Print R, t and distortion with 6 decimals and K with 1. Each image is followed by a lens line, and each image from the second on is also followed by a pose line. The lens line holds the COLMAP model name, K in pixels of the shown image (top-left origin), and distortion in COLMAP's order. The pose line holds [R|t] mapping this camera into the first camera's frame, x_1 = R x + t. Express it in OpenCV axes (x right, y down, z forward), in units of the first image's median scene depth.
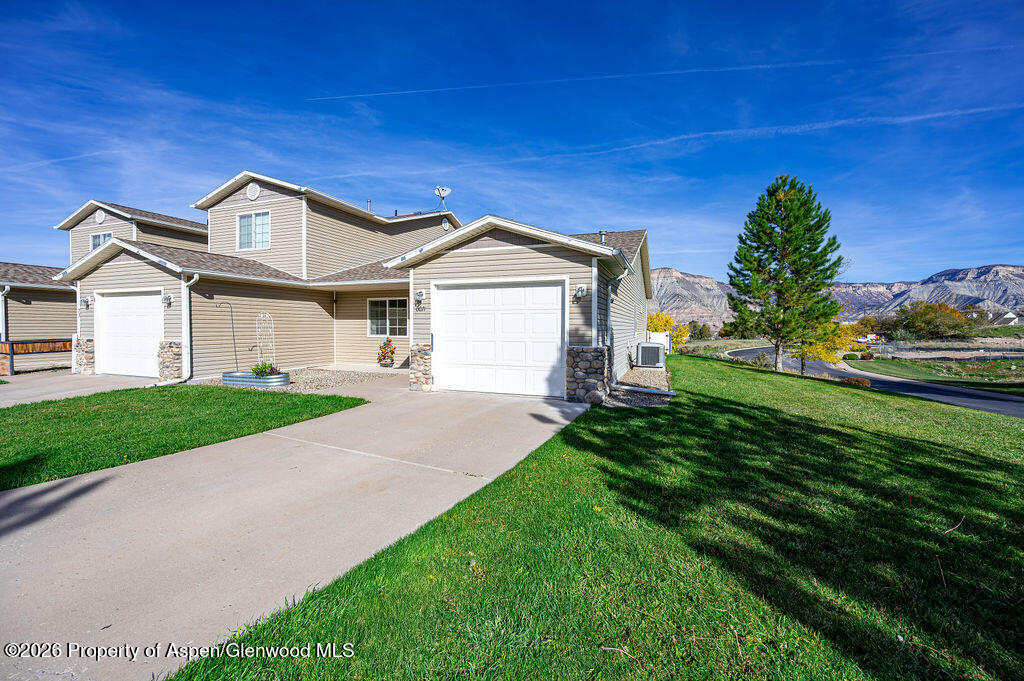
lens RADIAL K [[412.9, 0, 513.2], [0, 412.9, 331.7], [0, 0, 1]] dist [-0.000034, 0.000079]
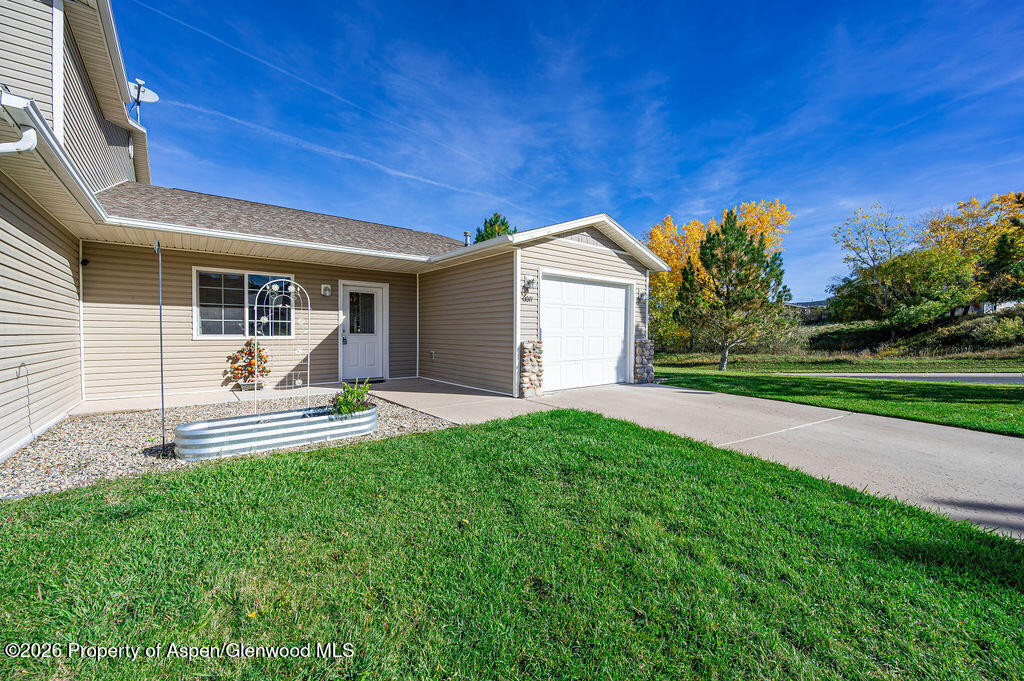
lens RADIAL K [[406.6, 0, 515.3], [0, 406.6, 339.7], [0, 0, 1]] dist [0.000402, 0.000072]
pose [[0.515613, -0.013977, 0.856708, -0.941944], [0.008941, 0.999900, 0.010932, 0.017963], [-0.856775, 0.002023, 0.515686, 0.595735]]
